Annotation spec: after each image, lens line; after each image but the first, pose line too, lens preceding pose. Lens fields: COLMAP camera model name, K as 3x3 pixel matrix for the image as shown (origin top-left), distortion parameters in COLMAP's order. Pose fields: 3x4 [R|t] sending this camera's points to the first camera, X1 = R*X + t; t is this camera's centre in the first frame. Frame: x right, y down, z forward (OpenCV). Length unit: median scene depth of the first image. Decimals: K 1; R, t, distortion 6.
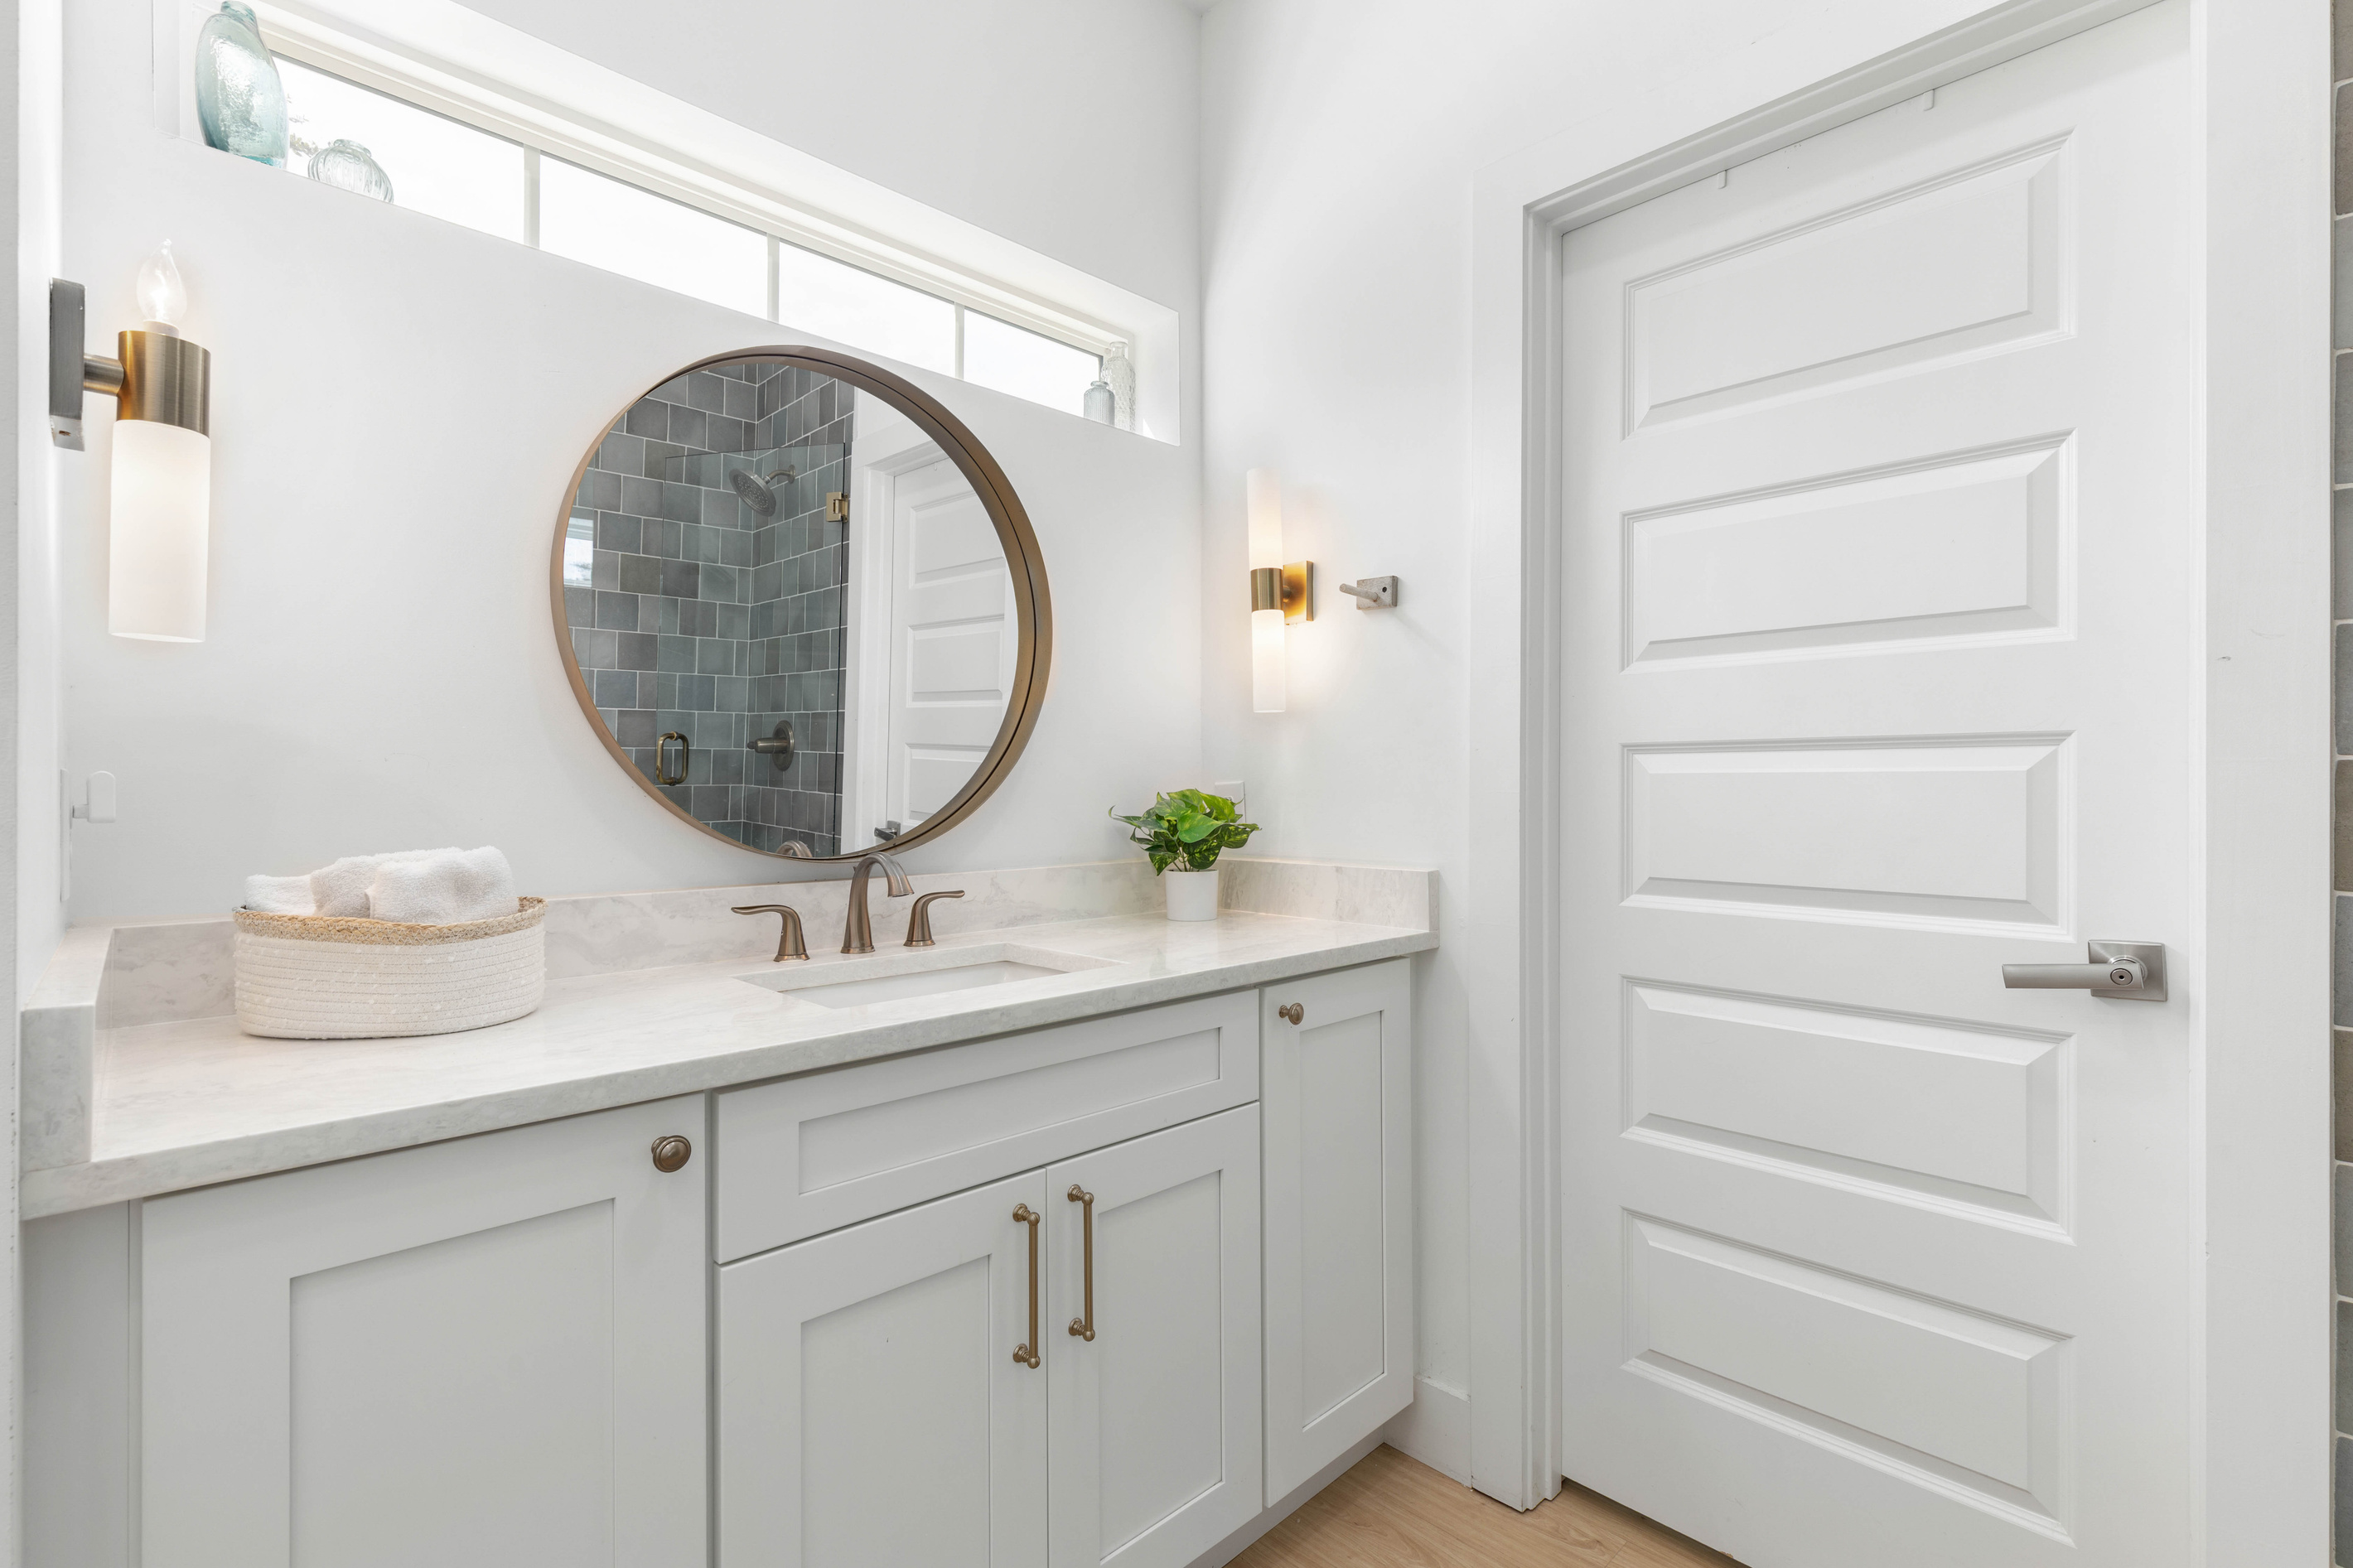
lens RADIAL K [[1075.2, 0, 1189.8], [0, 1075.2, 783.9], [0, 0, 1]] dist [0.001431, -0.000086]
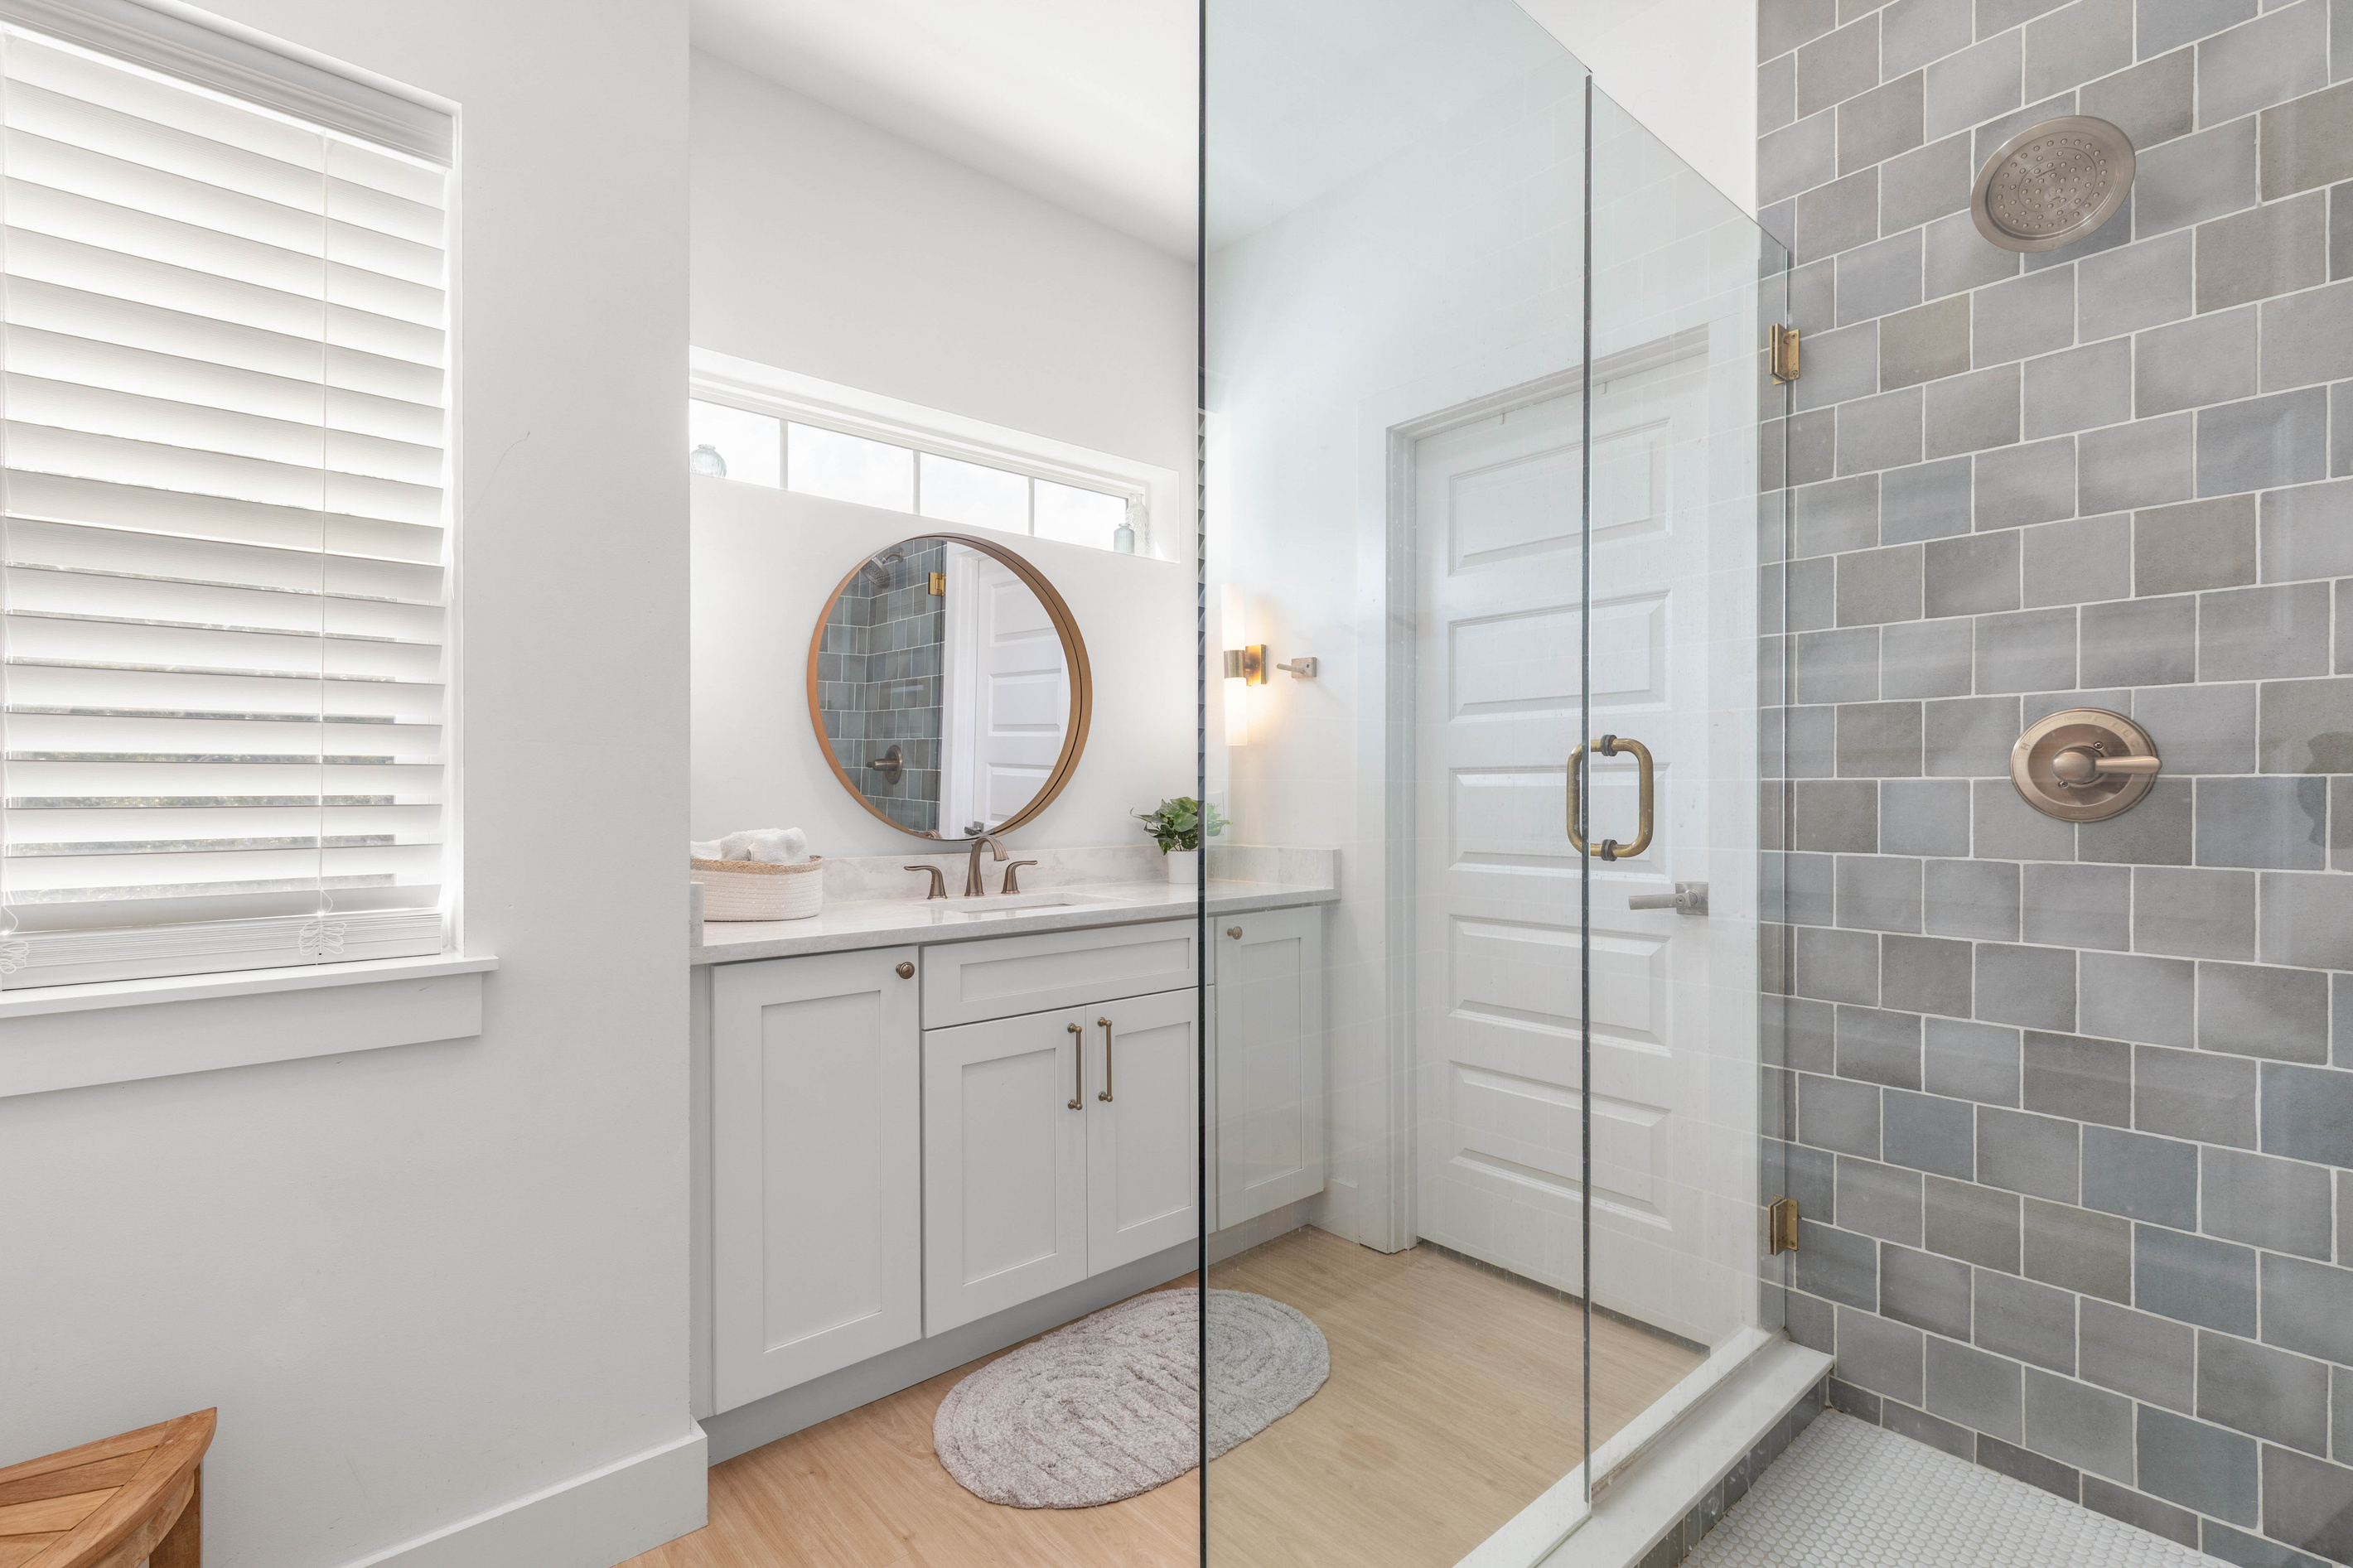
lens RADIAL K [[1075.2, 0, 1178.0], [0, 1075.2, 789.6], [0, 0, 1]] dist [0.001431, -0.000086]
pose [[0.997999, -0.002619, -0.063170, 0.105817], [0.002490, 0.999995, -0.002116, -0.002599], [0.063175, 0.001954, 0.998001, -0.615182]]
